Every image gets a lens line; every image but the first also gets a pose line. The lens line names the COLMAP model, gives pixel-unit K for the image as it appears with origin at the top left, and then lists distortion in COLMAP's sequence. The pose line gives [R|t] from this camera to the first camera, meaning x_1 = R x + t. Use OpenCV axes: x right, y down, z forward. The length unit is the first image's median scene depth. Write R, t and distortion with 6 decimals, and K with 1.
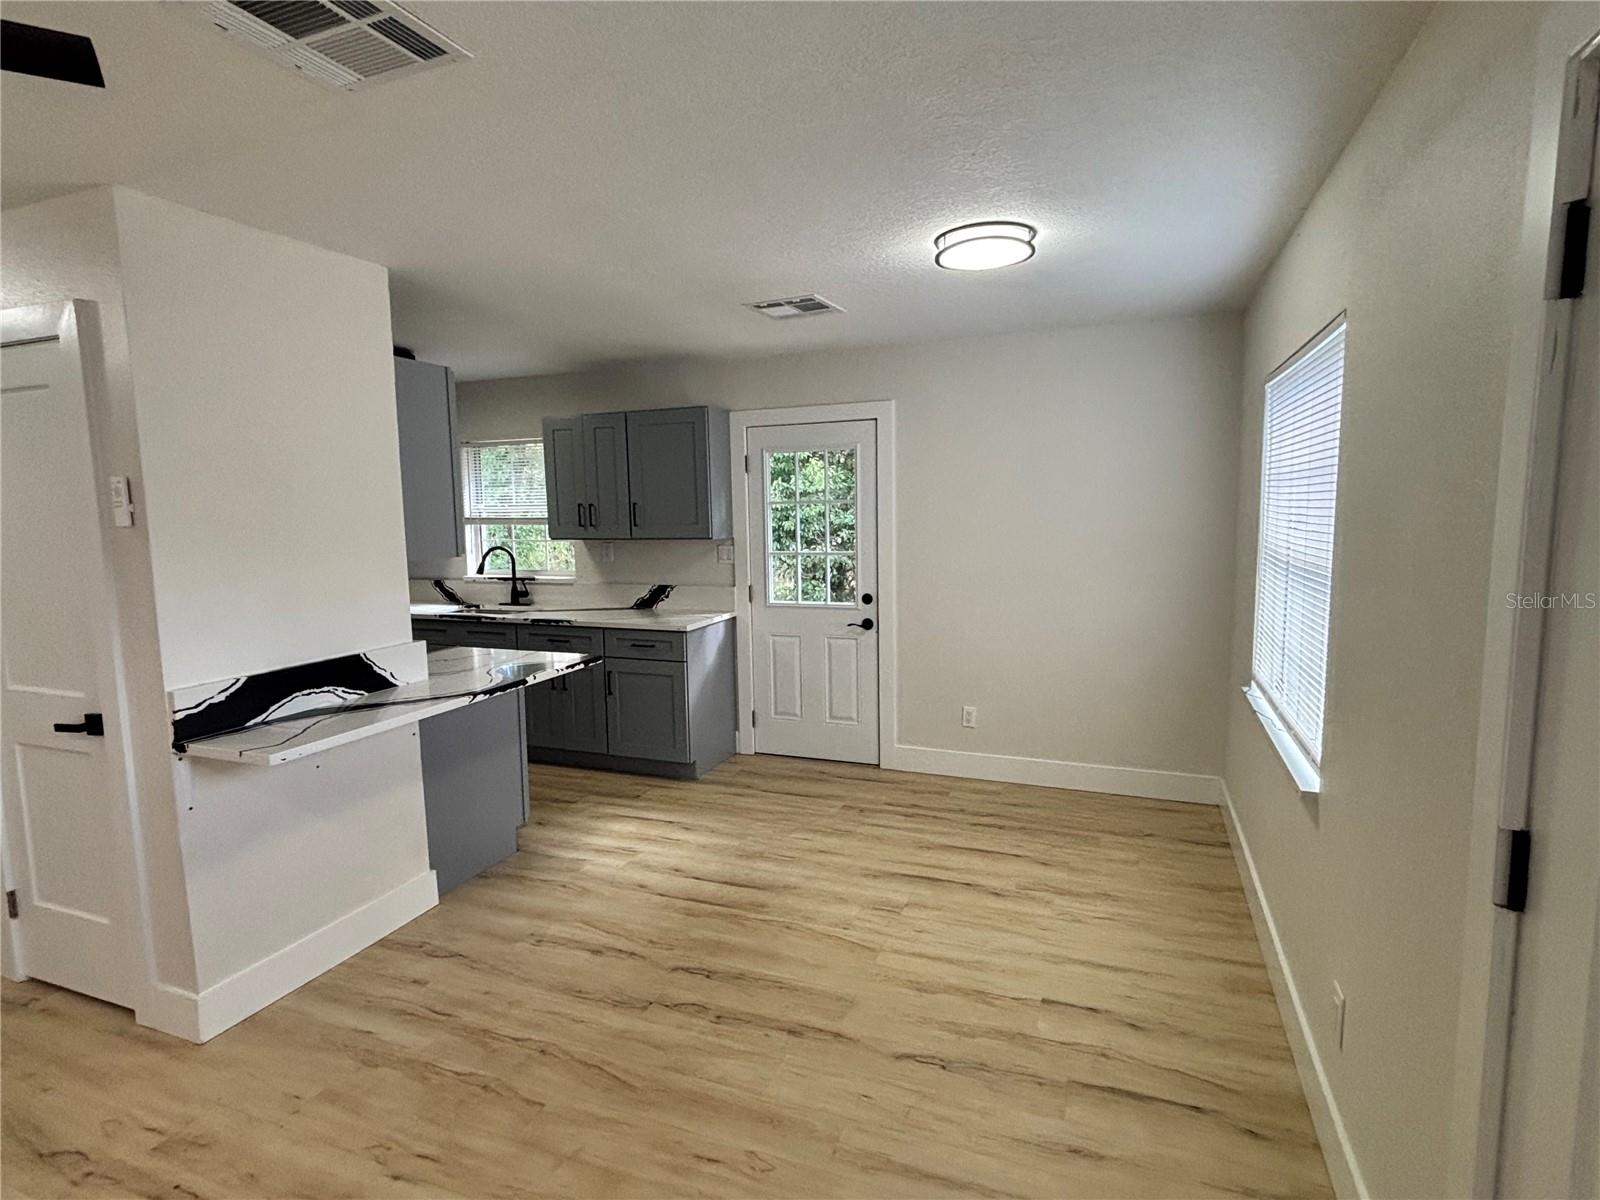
lens RADIAL K [[843.5, 0, 800.0], [0, 843.5, 600.0], [0, 0, 1]] dist [0.000659, 0.000486]
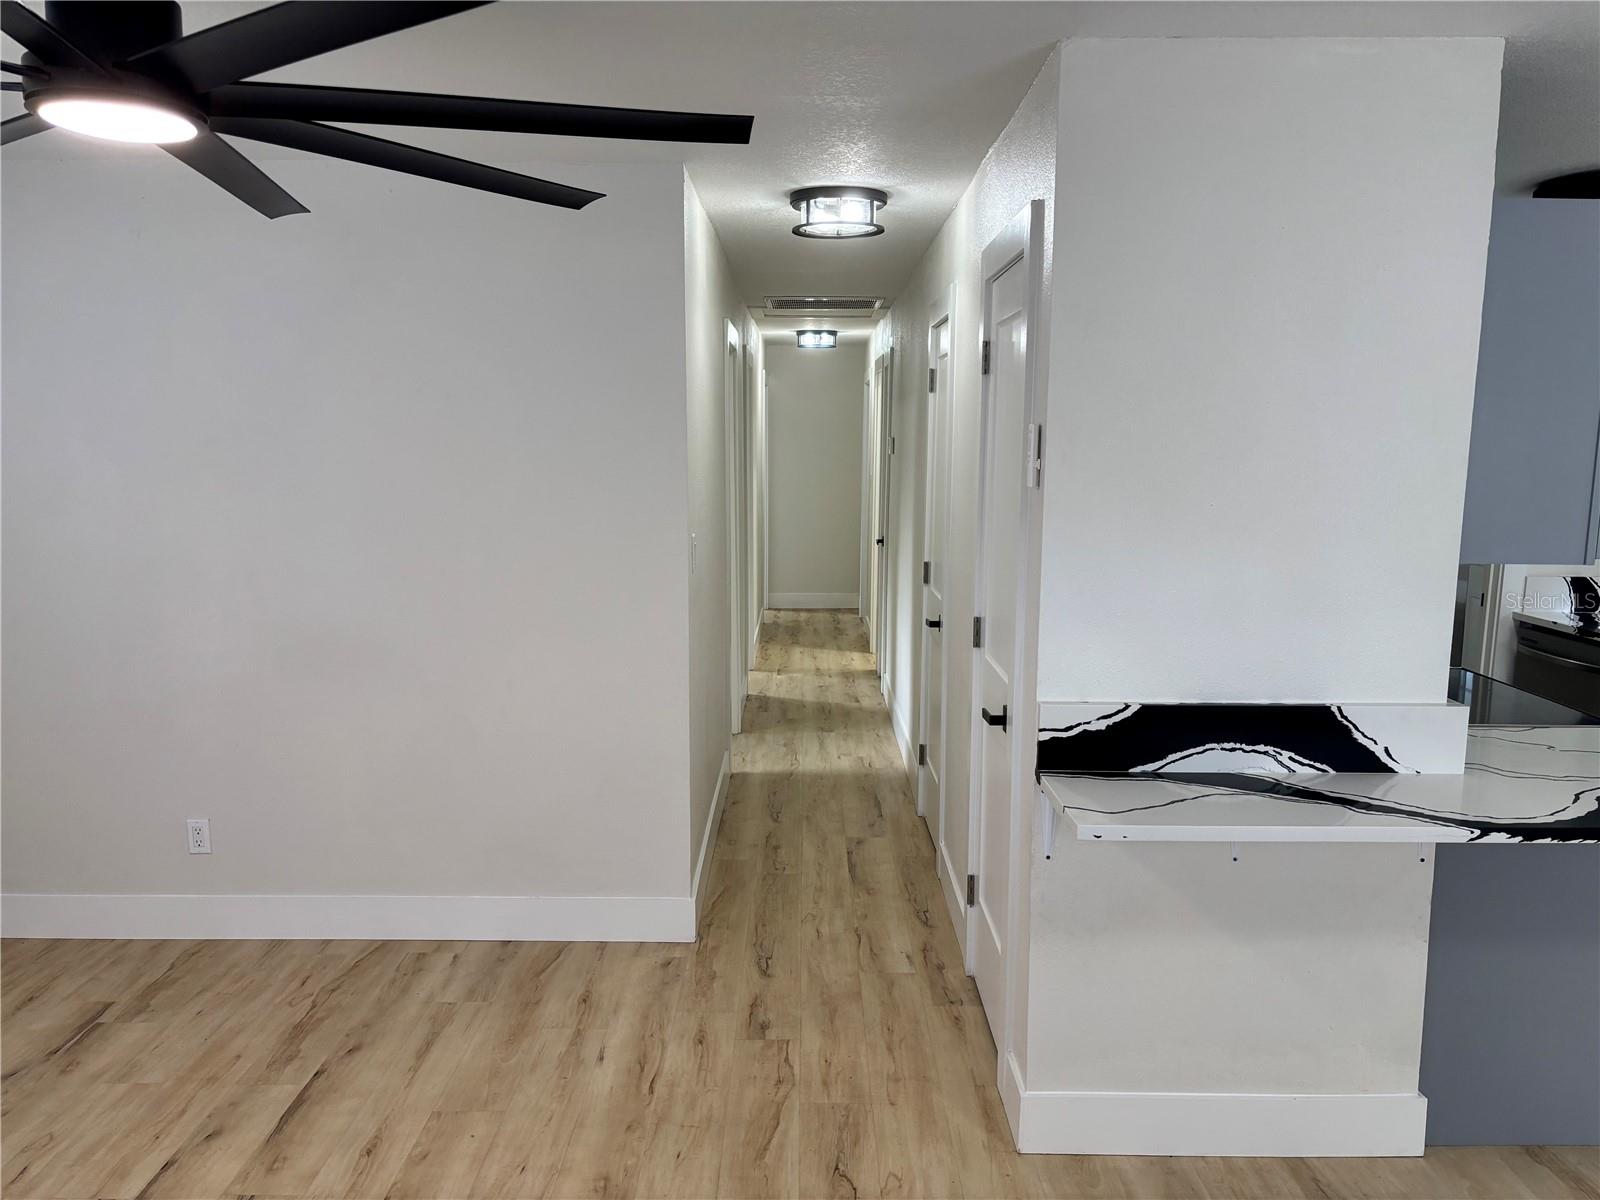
lens RADIAL K [[1242.5, 0, 807.0], [0, 1242.5, 616.6], [0, 0, 1]] dist [0.036594, -0.009689]
pose [[0.359511, 0.159518, -0.919405, 0.154350], [-0.115379, 0.985318, 0.125838, -0.064339], [0.925980, 0.060840, 0.372638, 0.270340]]
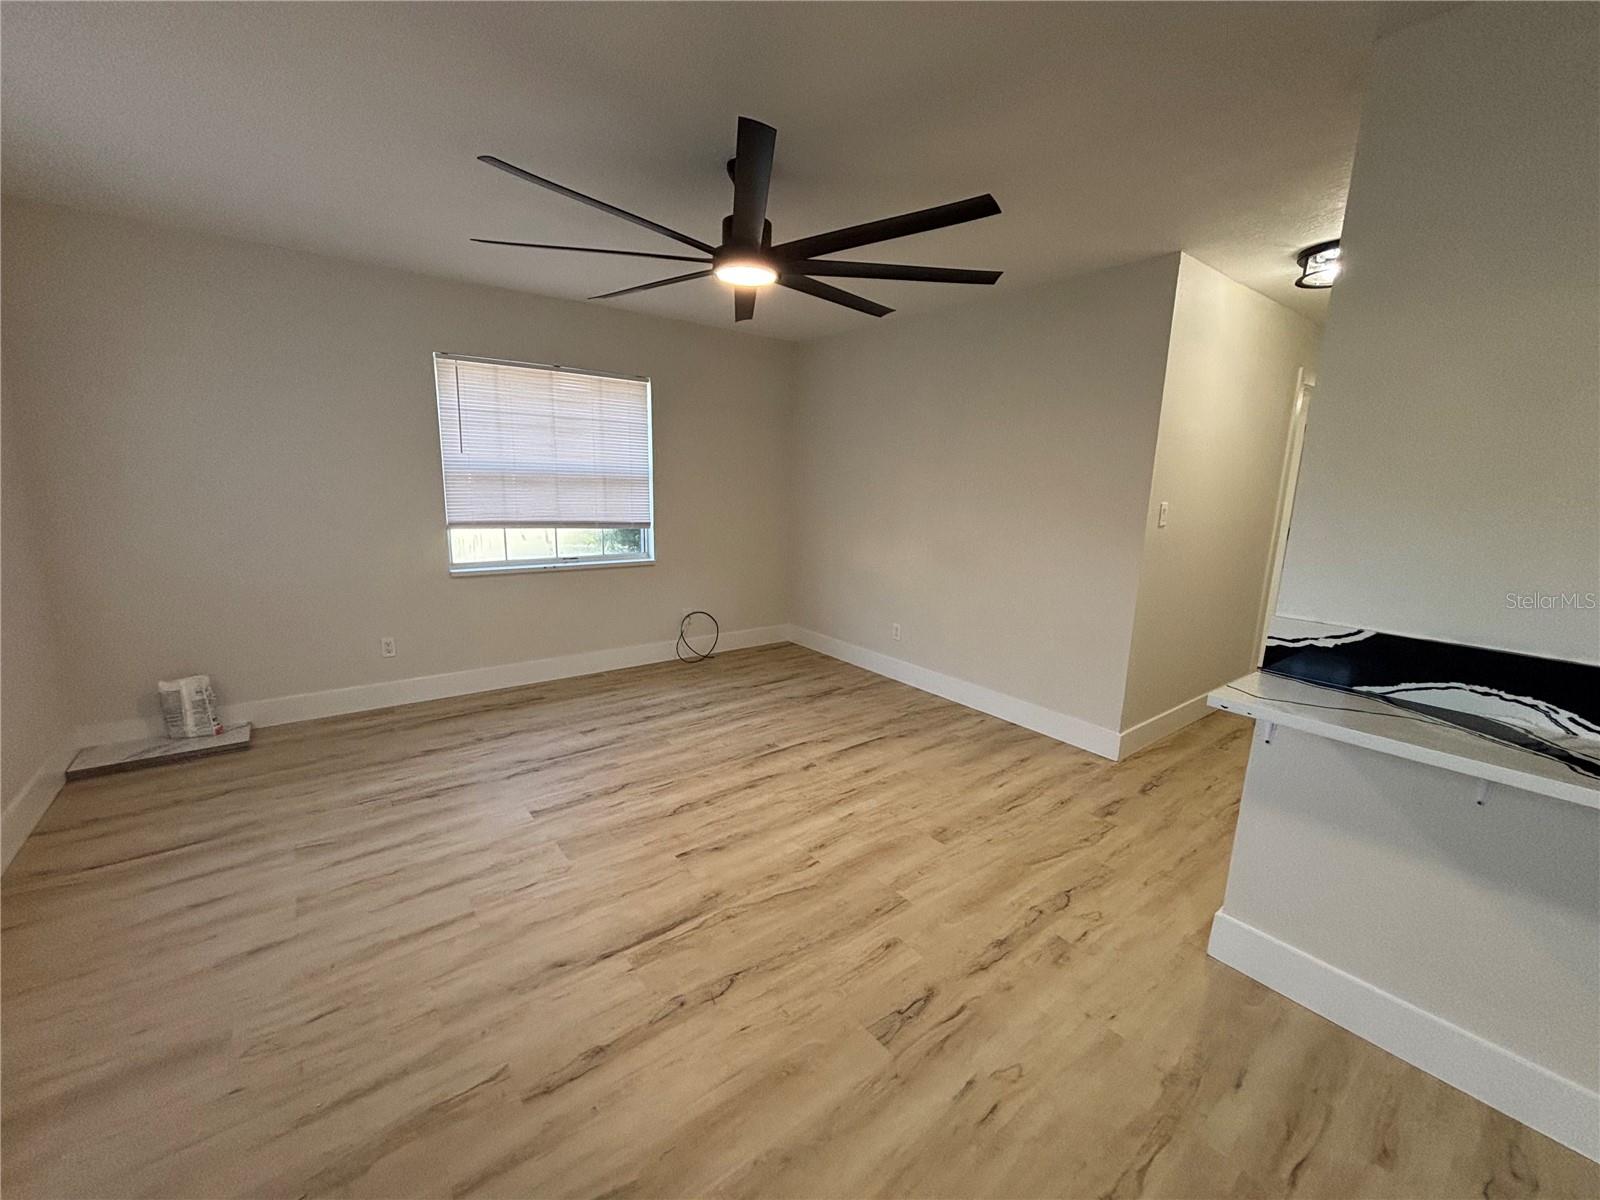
lens RADIAL K [[658.4, 0, 809.6], [0, 658.4, 607.4], [0, 0, 1]] dist [0.024803, -0.000316]
pose [[-0.504316, 0.167933, -0.847033, 0.118756], [-0.124354, 0.956559, 0.263687, -0.025935], [0.854519, 0.238313, -0.461524, 0.650286]]
